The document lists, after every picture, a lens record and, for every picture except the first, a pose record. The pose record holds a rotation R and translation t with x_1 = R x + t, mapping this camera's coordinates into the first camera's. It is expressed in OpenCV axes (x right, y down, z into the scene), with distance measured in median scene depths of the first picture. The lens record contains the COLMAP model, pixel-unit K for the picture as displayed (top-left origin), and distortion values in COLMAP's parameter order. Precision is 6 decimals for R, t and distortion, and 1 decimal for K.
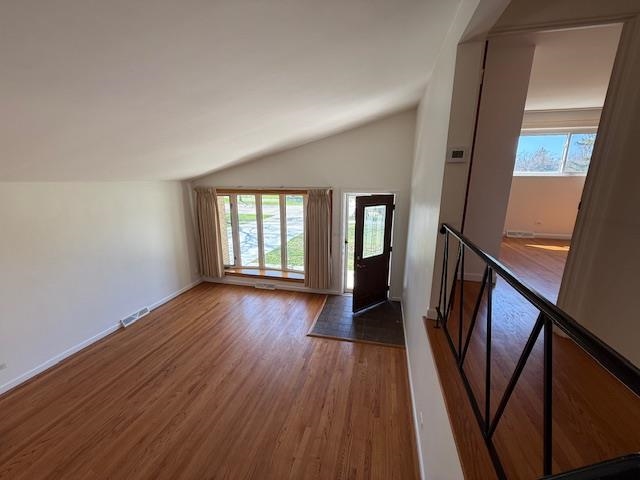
lens RADIAL K [[254.7, 0, 320.0], [0, 254.7, 240.0], [0, 0, 1]] dist [0.001210, -0.000369]
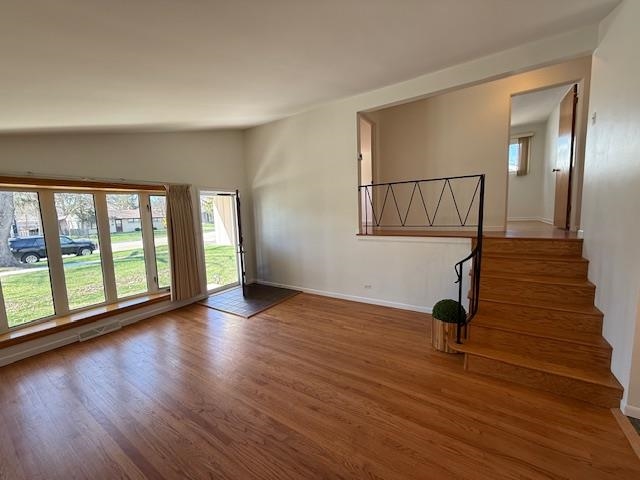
lens RADIAL K [[254.7, 0, 320.0], [0, 254.7, 240.0], [0, 0, 1]] dist [0.001210, -0.000369]
pose [[0.324707, -0.108585, 0.939561, -0.830518], [0.250918, 0.967682, 0.025120, 0.112437], [-0.911924, 0.227596, 0.341459, 0.305420]]
